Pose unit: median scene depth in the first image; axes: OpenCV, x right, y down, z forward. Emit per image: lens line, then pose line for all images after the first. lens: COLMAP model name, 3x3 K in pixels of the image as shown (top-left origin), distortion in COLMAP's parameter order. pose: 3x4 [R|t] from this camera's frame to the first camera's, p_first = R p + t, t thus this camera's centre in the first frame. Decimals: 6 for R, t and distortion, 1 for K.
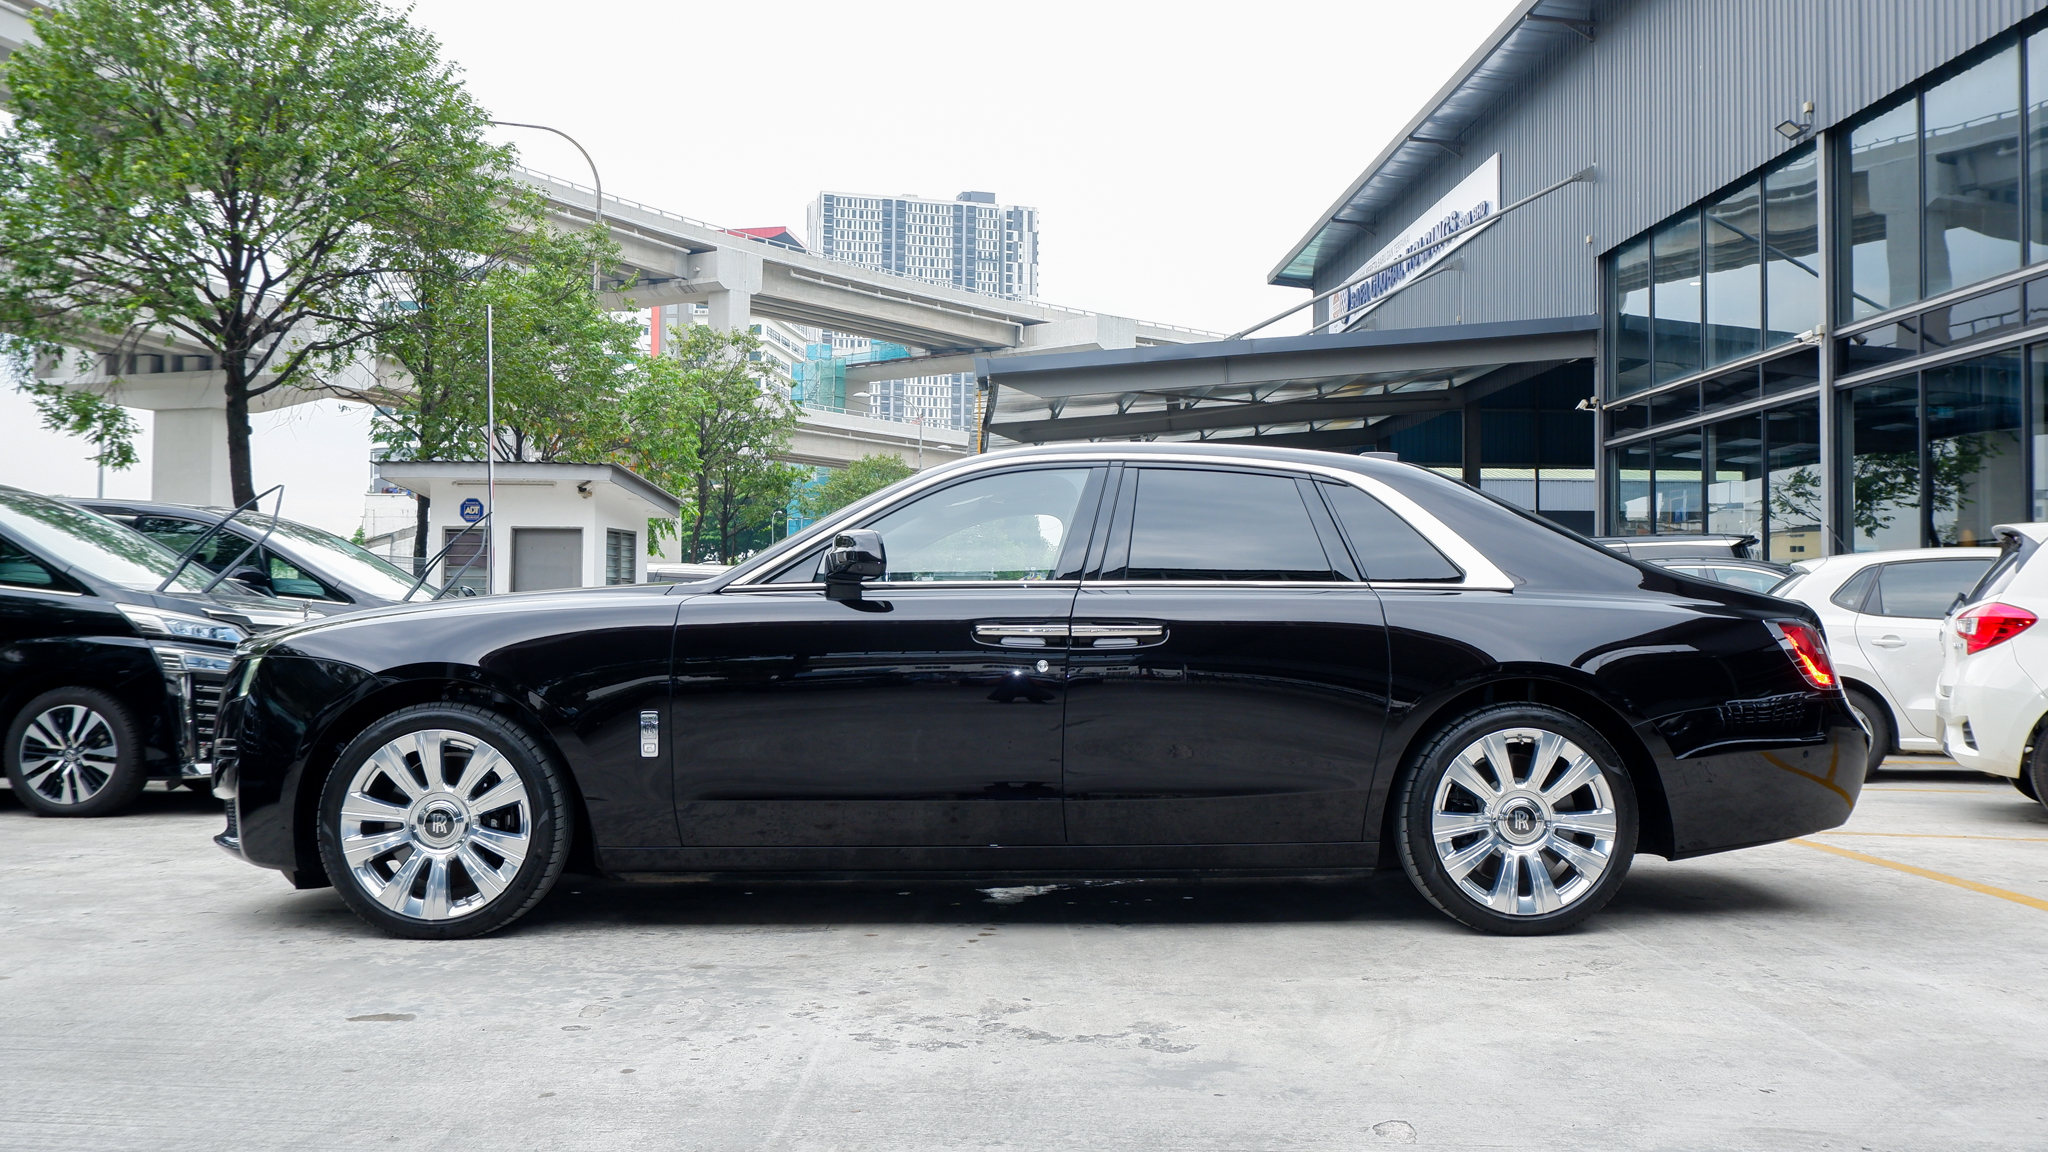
lens RADIAL K [[1668.9, 0, 1093.3], [0, 1668.9, 581.9], [0, 0, 1]] dist [-0.018217, -0.005143]
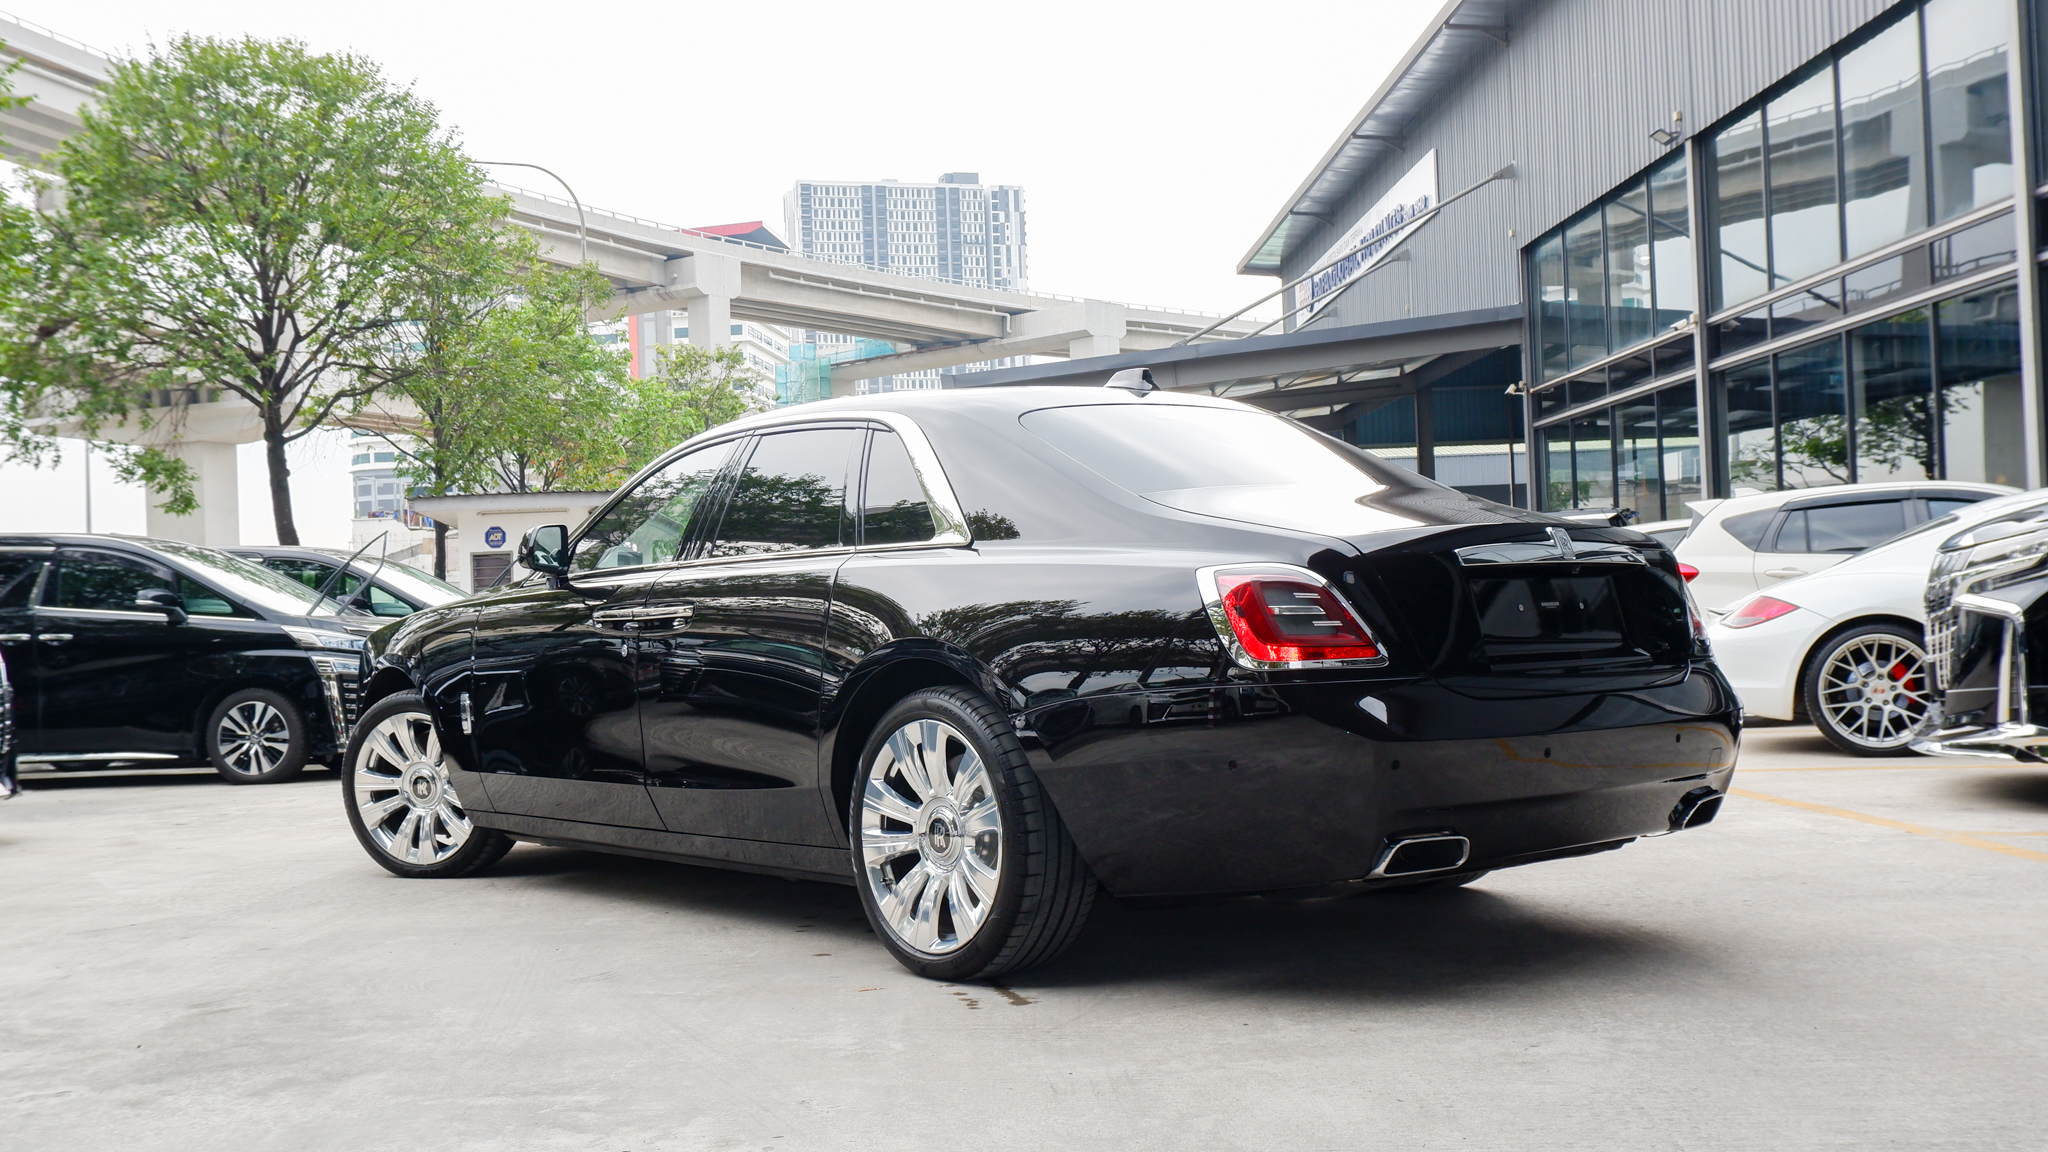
lens RADIAL K [[1768.1, 0, 1025.0], [0, 1768.1, 605.6], [0, 0, 1]] dist [-0.002961, -0.001654]
pose [[0.997990, -0.044353, -0.045261, 0.024663], [0.045066, 0.998874, 0.014847, 0.000939], [0.044552, -0.016857, 0.998865, -0.127765]]
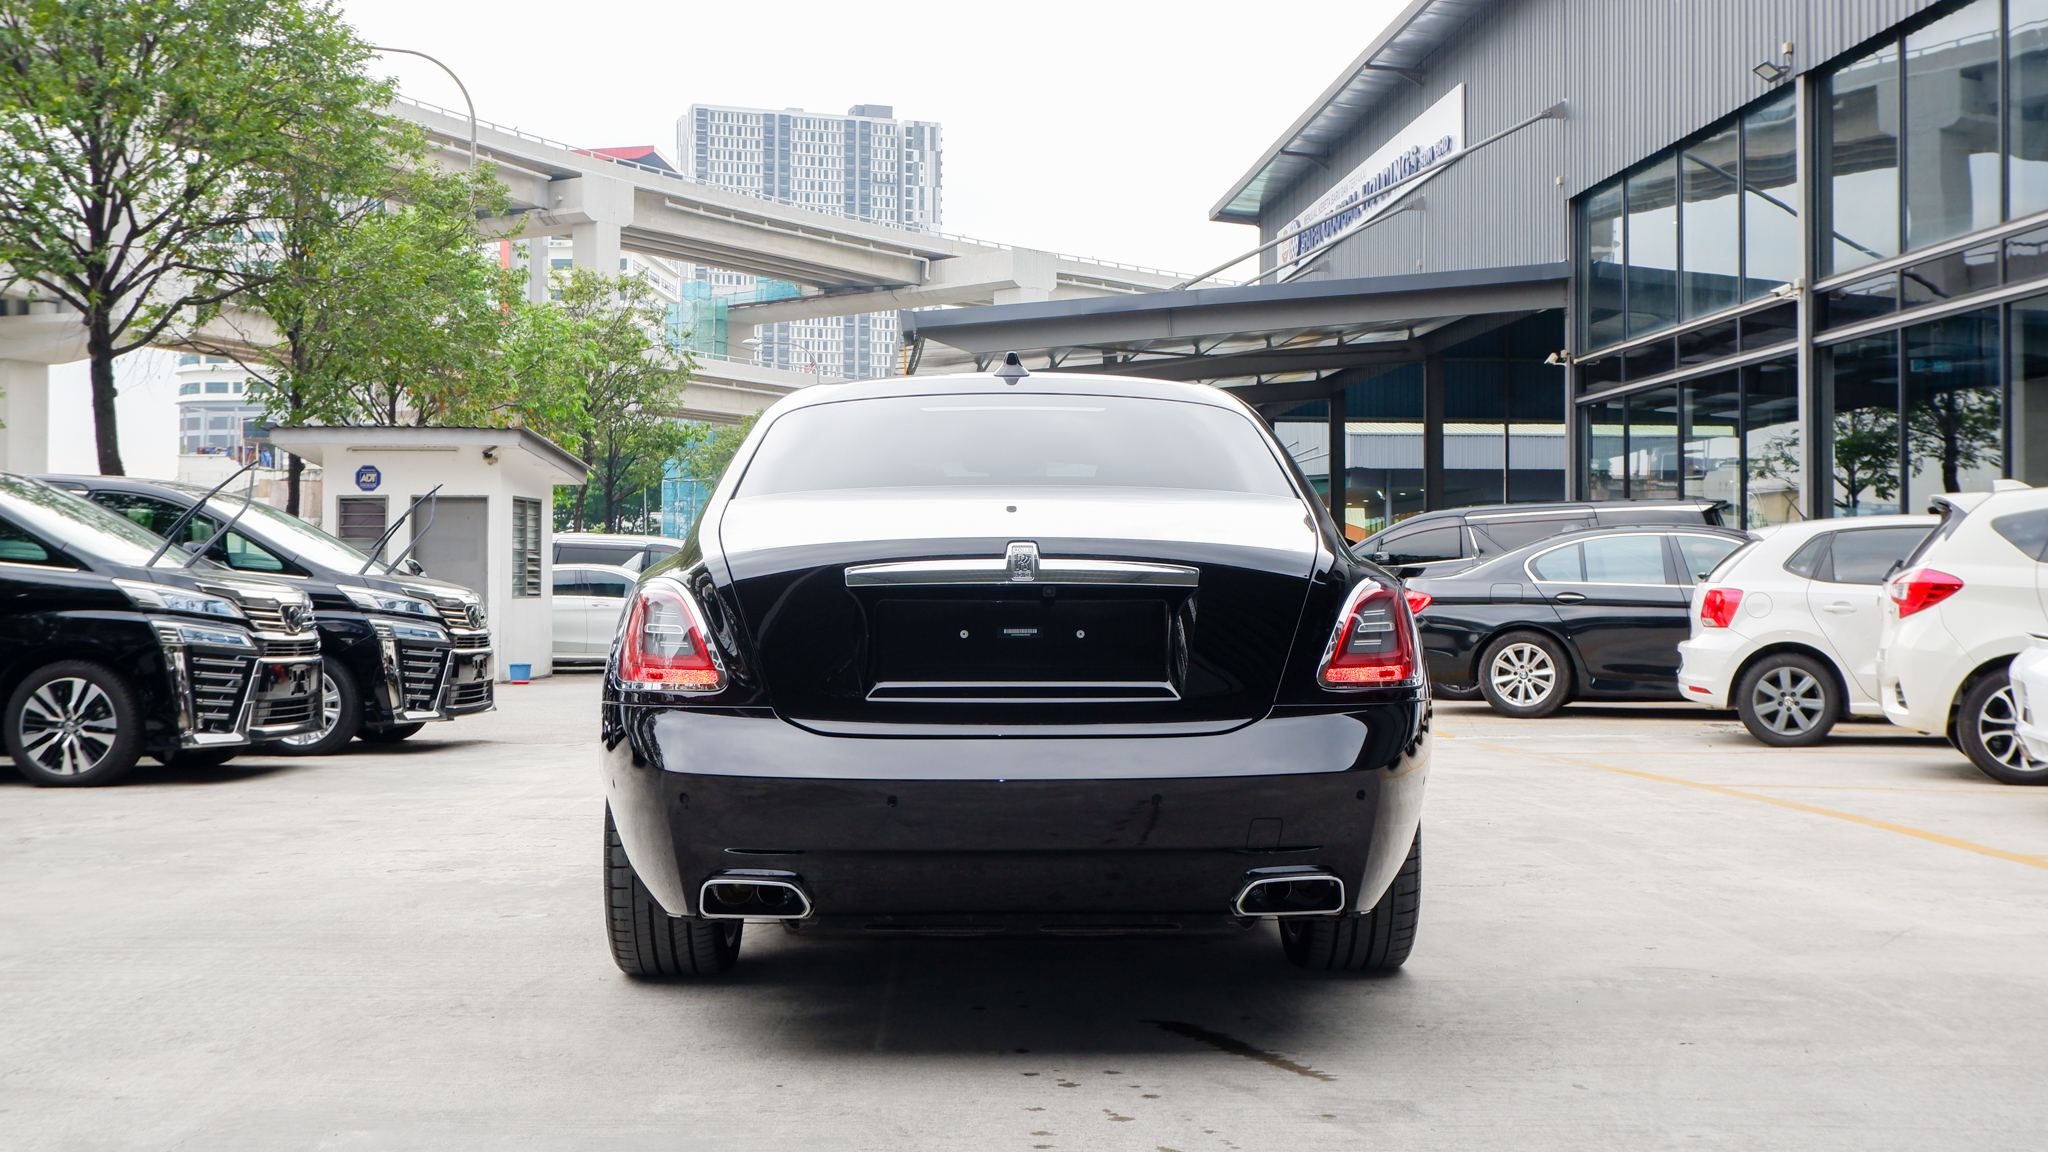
lens RADIAL K [[1906.9, 0, 1024.0], [0, 1906.9, 576.0], [0, 0, 1]] dist [0.002754, 0.003953]
pose [[0.999936, -0.004909, 0.010191, -0.011884], [0.004769, 0.999894, 0.013774, -0.000751], [-0.010257, -0.013725, 0.999853, -0.058614]]
